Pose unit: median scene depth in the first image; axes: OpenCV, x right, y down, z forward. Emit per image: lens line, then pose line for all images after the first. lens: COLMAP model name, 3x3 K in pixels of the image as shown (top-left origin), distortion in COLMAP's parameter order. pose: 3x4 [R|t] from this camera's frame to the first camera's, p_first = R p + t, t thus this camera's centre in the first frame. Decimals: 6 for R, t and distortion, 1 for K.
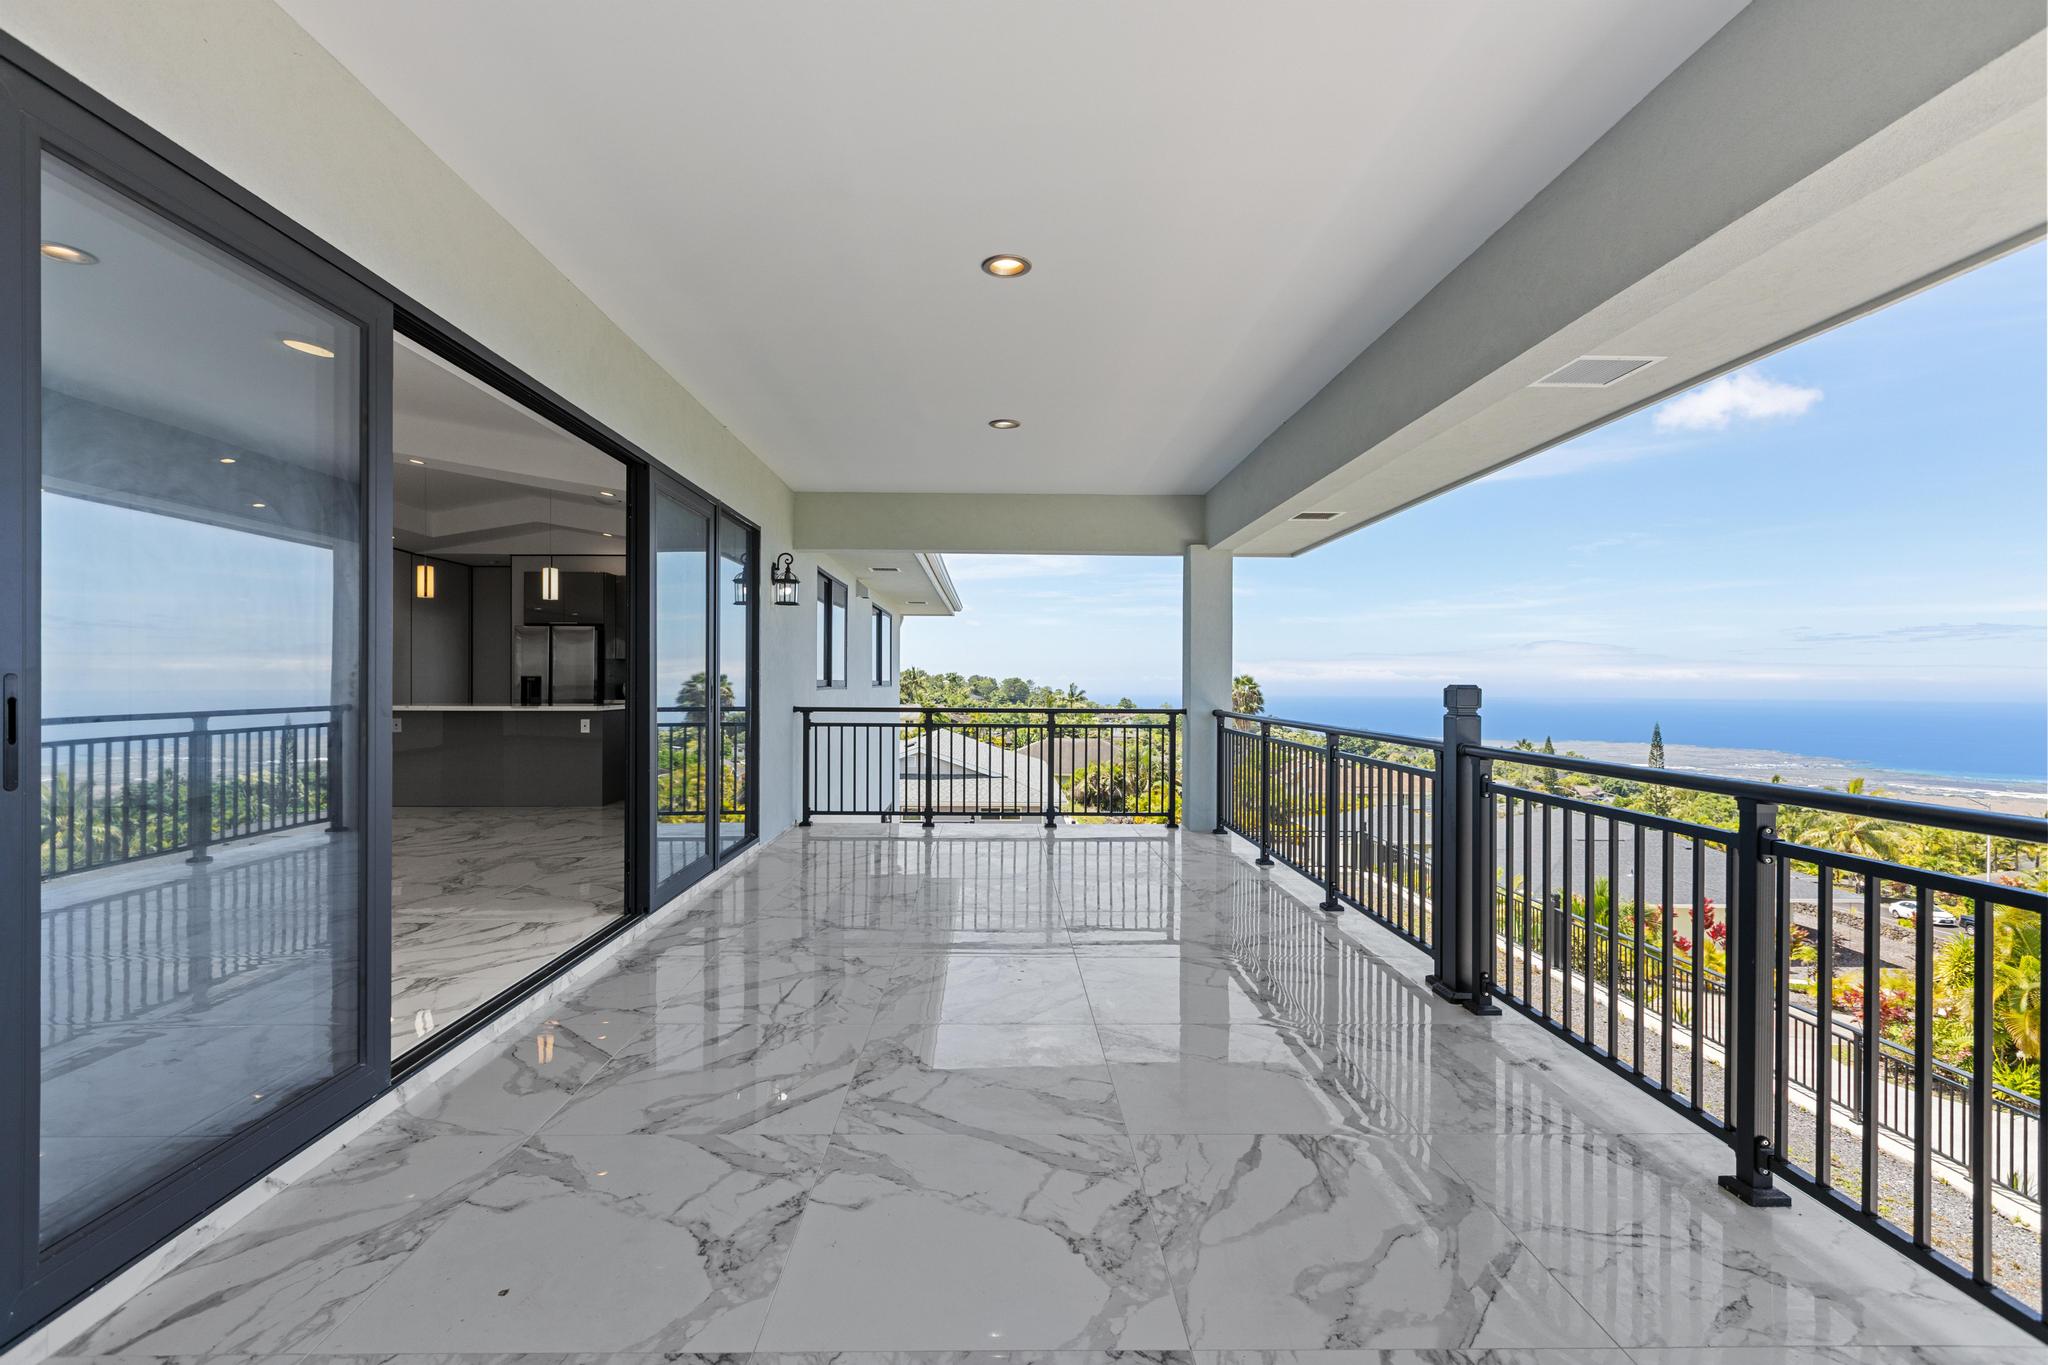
lens RADIAL K [[911.9, 0, 1026.5], [0, 911.9, 688.9], [0, 0, 1]] dist [0.003107, 0.000625]
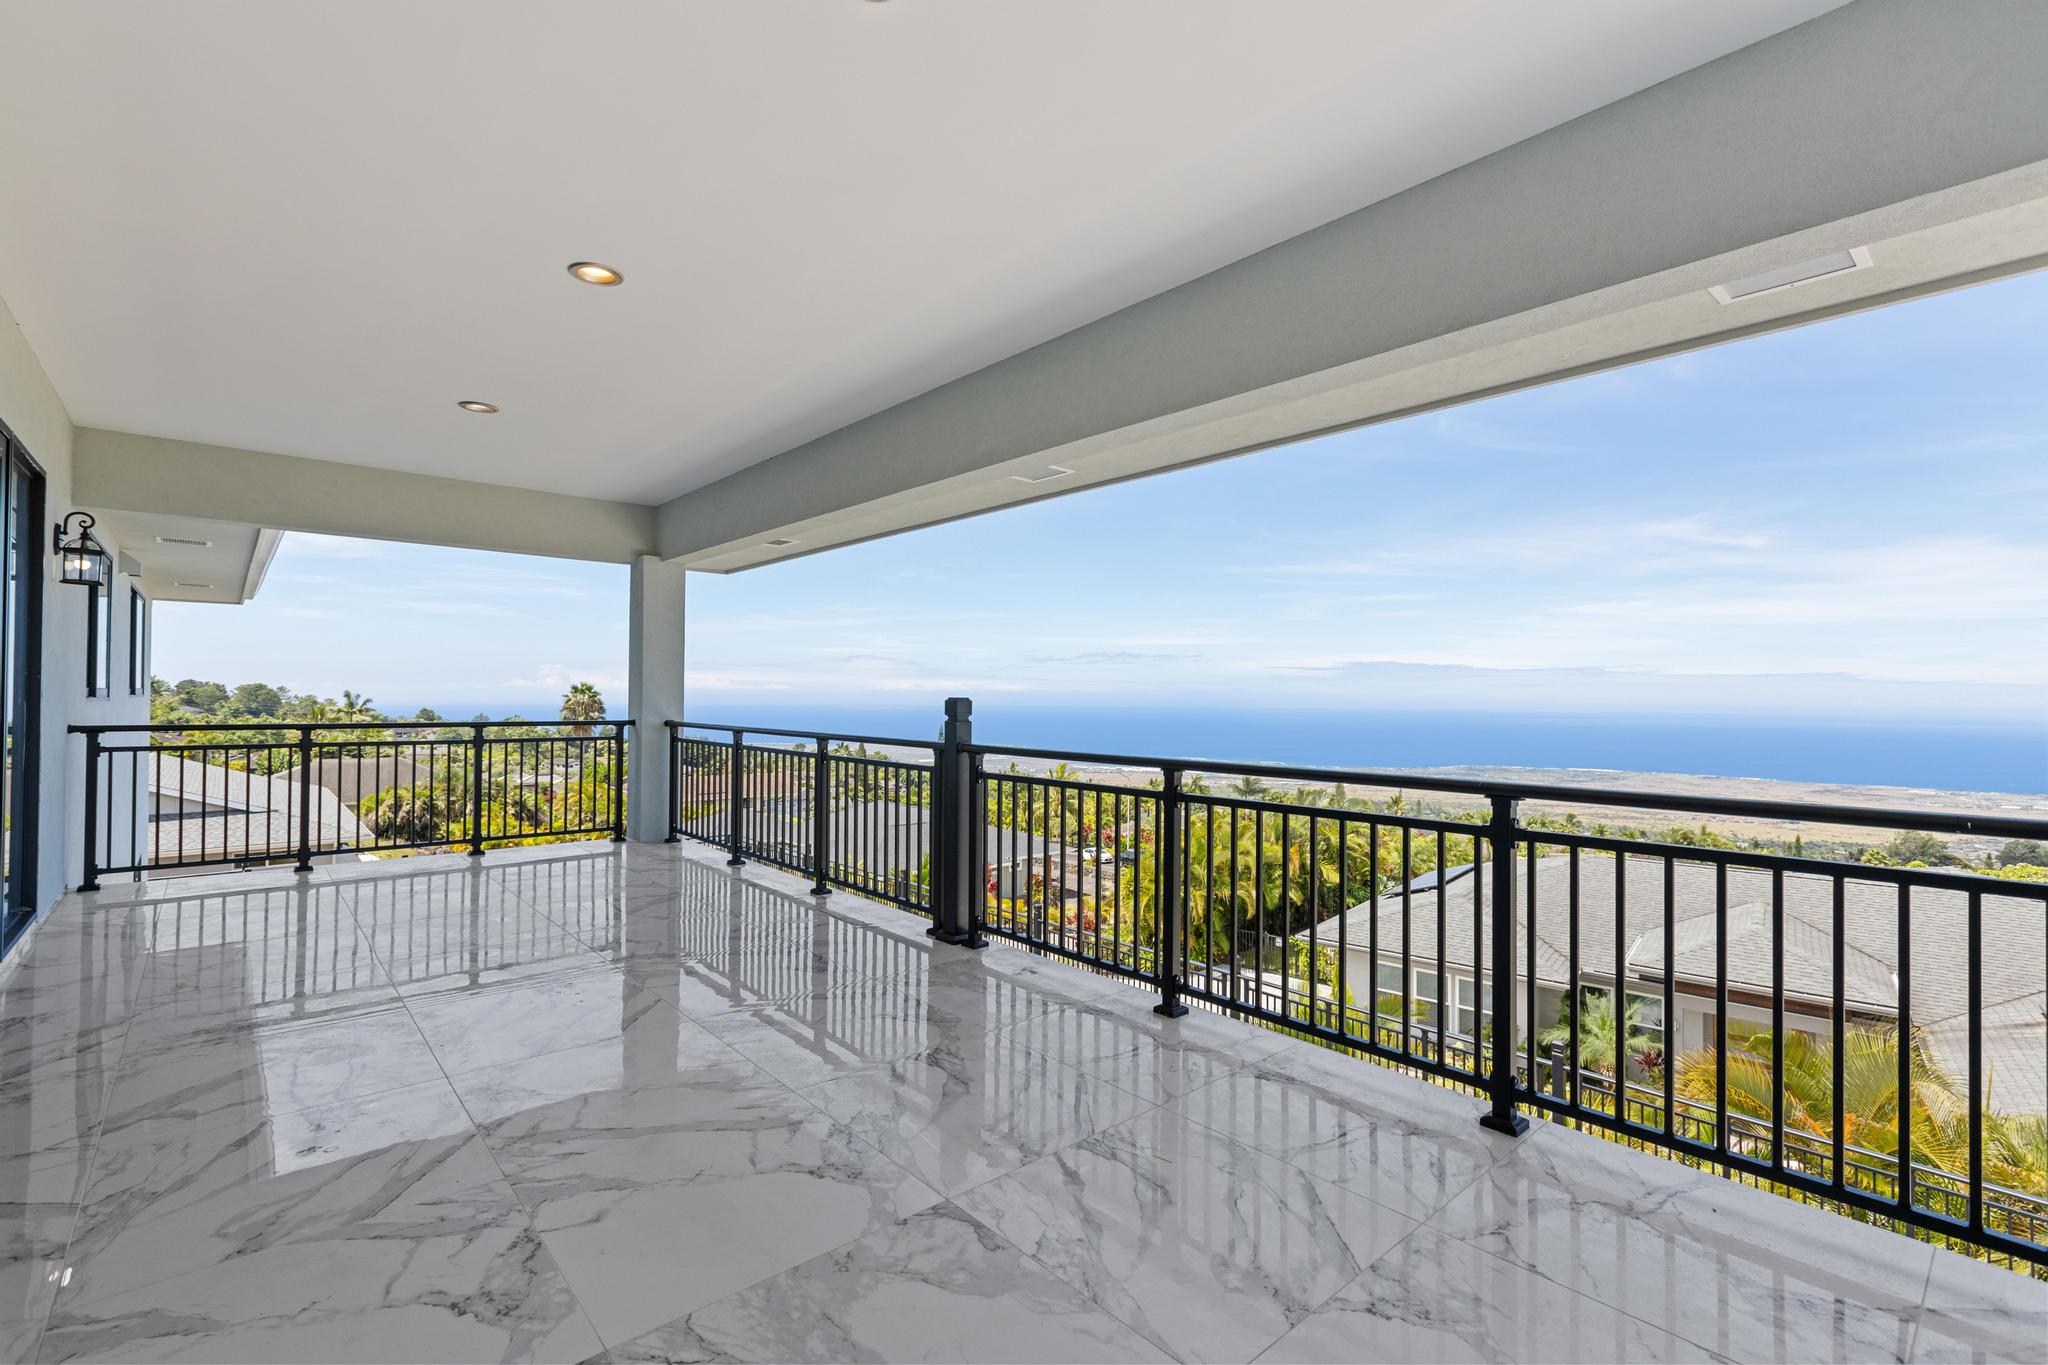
lens RADIAL K [[893.8, 0, 1027.0], [0, 893.8, 689.3], [0, 0, 1]] dist [-0.000101, -0.000001]
pose [[0.767297, 0.006052, 0.641263, -0.127736], [0.000276, 0.999952, -0.009768, -0.001771], [-0.641292, 0.007672, 0.767259, -0.017710]]
